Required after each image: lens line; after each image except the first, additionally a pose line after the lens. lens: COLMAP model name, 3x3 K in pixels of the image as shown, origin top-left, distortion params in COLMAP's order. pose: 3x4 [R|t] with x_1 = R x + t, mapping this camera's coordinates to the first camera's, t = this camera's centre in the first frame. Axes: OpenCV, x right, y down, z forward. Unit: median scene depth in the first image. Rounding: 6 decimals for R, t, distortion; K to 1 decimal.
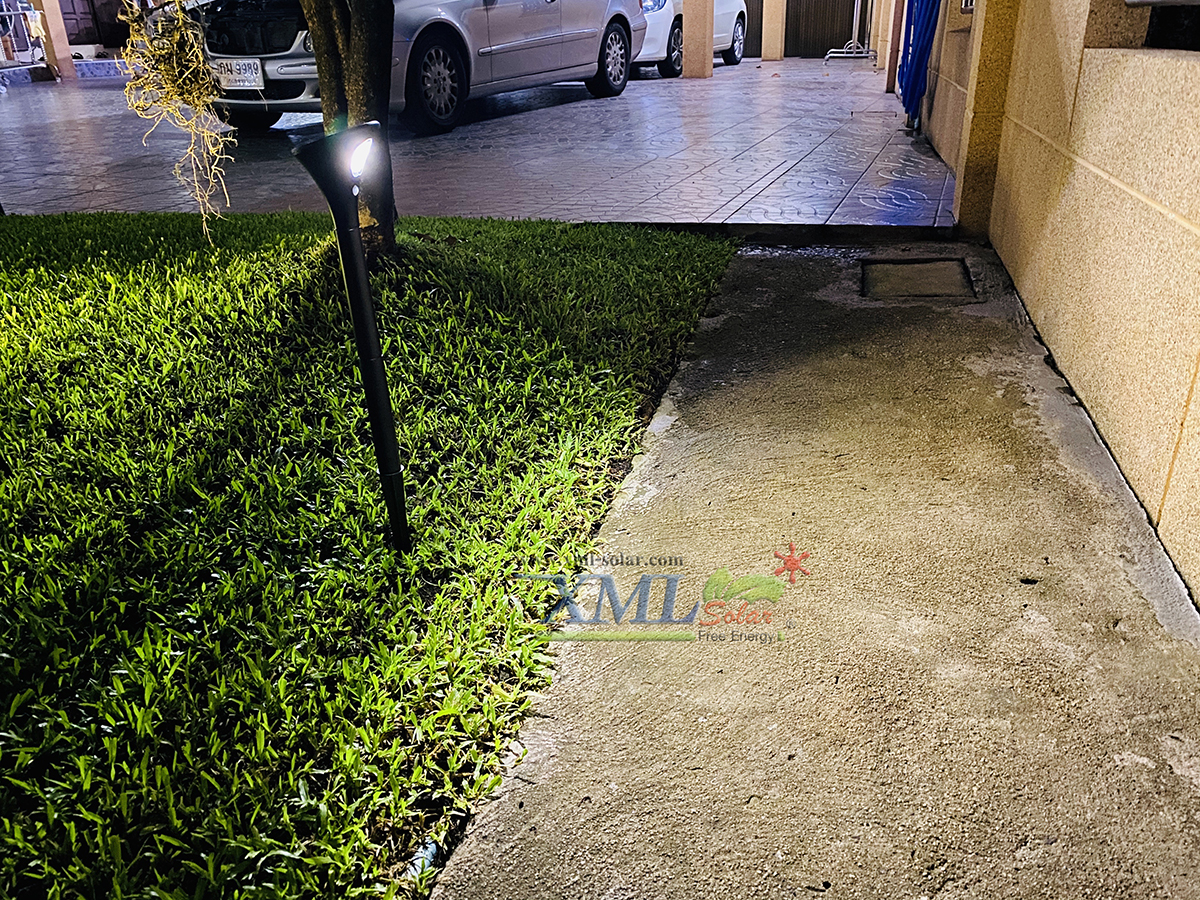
lens RADIAL K [[929.8, 0, 604.6], [0, 929.8, 452.0], [0, 0, 1]] dist [0.010392, -0.000839]
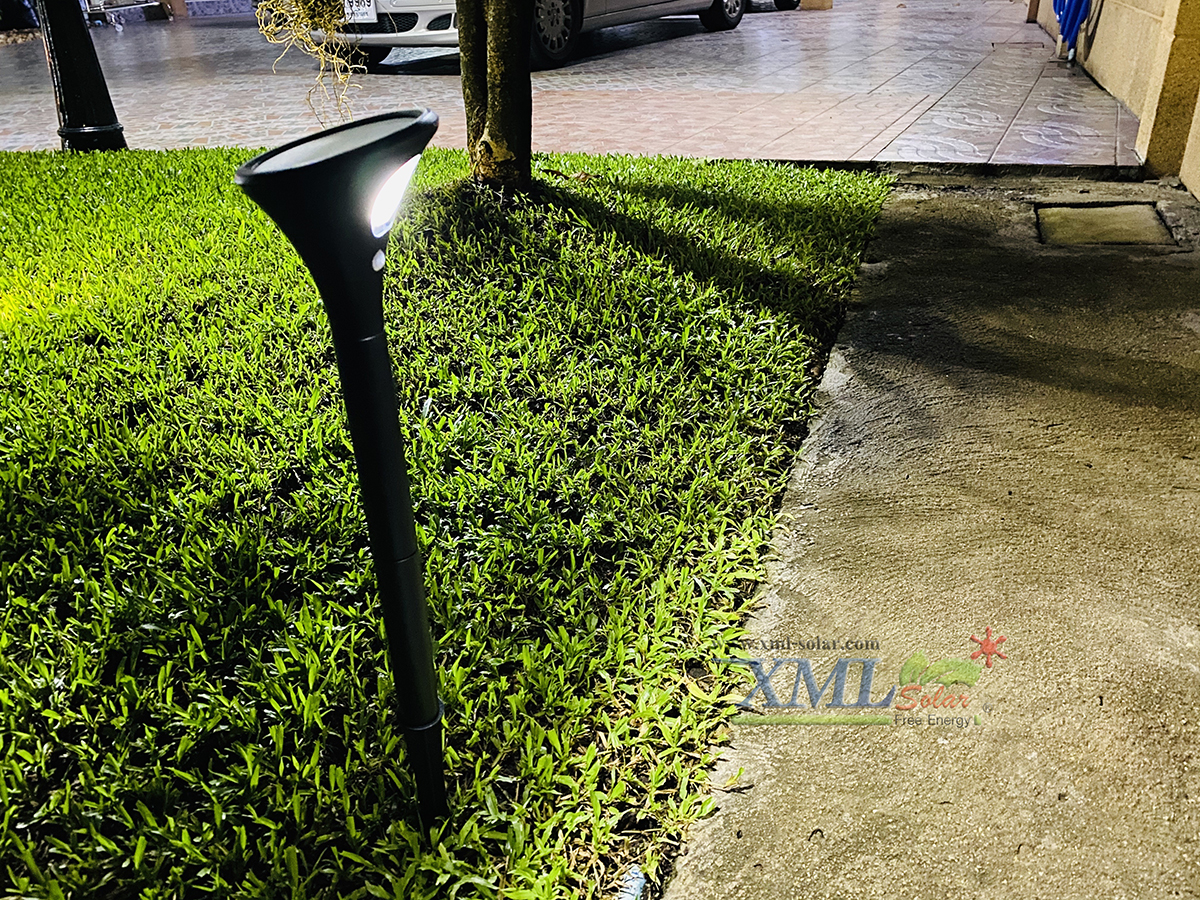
lens RADIAL K [[928.7, 0, 600.0], [0, 928.7, 450.0], [0, 0, 1]] dist [0.044949, -0.057990]
pose [[0.995135, 0.033701, -0.092575, -0.093714], [-0.028839, 0.998158, 0.053369, -0.008505], [0.094203, -0.050440, 0.994274, 0.097822]]
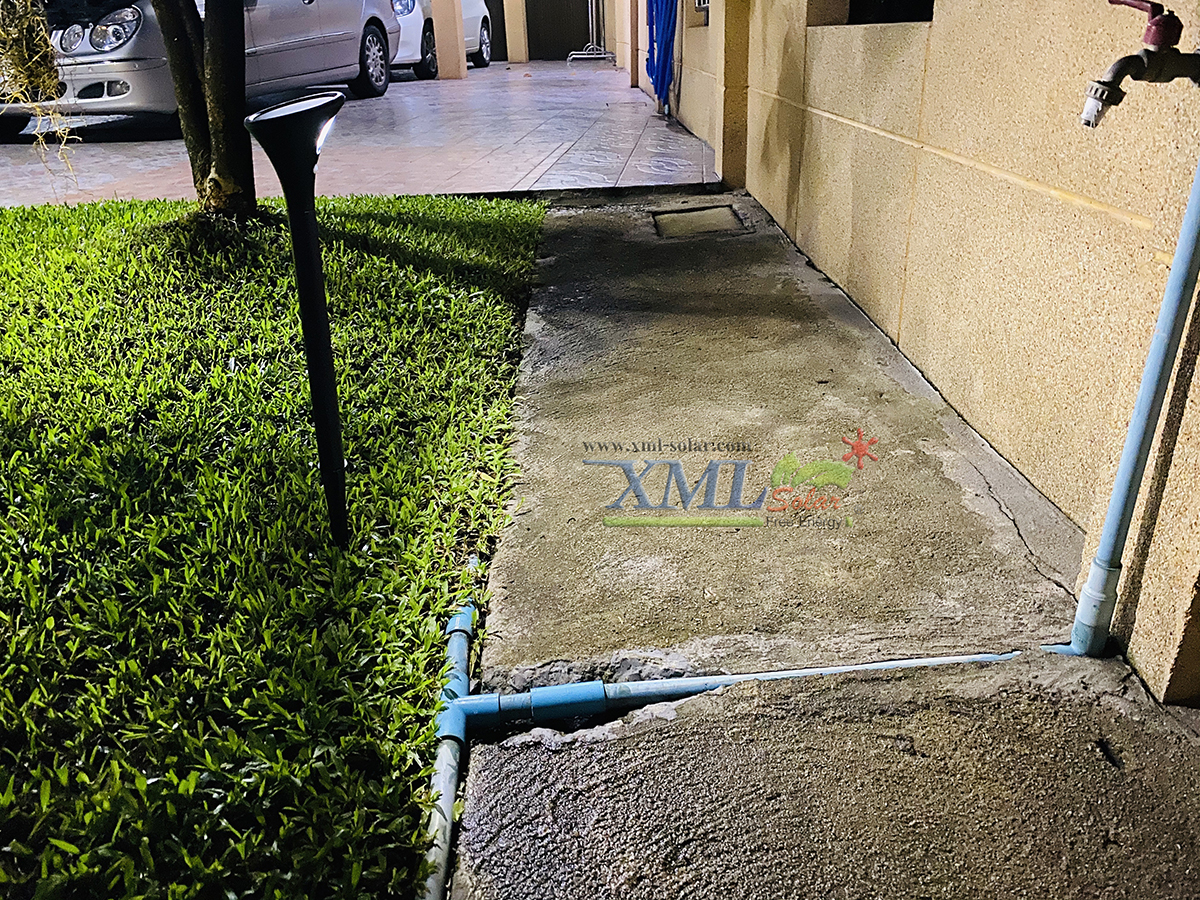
lens RADIAL K [[929.8, 0, 604.6], [0, 929.8, 452.0], [0, 0, 1]] dist [0.010392, -0.000839]
pose [[0.965070, -0.113655, 0.236055, -0.191186], [0.115642, 0.993276, 0.005458, 0.167723], [-0.235088, 0.022031, 0.971724, -0.271355]]
